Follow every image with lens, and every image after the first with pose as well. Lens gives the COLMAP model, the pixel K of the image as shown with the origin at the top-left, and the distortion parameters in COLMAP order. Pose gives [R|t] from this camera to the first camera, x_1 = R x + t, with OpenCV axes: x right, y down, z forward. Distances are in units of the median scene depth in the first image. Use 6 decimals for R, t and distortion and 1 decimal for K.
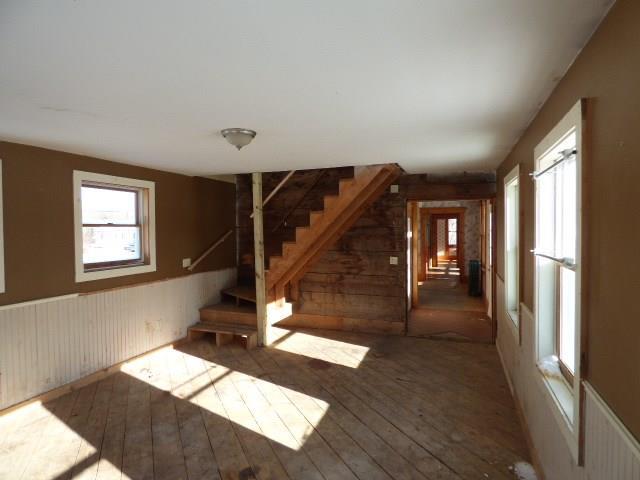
lens RADIAL K [[382.9, 0, 324.7], [0, 382.9, 237.9], [0, 0, 1]] dist [0.001316, -0.000821]
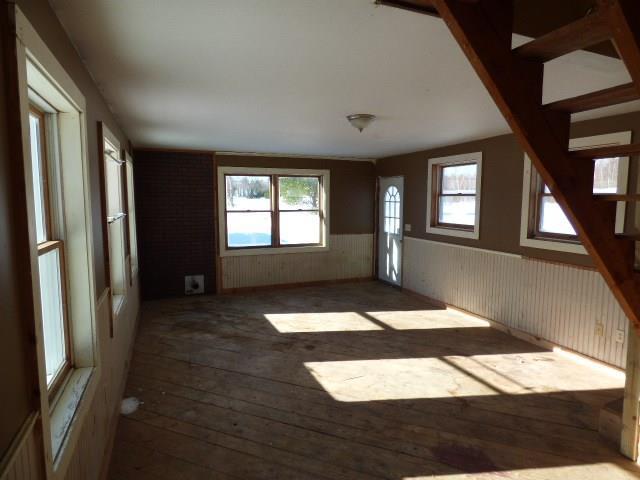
lens RADIAL K [[382.9, 0, 326.4], [0, 382.9, 239.9], [0, 0, 1]] dist [0.001316, -0.000821]
pose [[-0.739419, 0.080464, -0.668420, 0.576314], [-0.011900, 0.991115, 0.132473, -0.047064], [0.673140, 0.105907, -0.731892, 1.554255]]
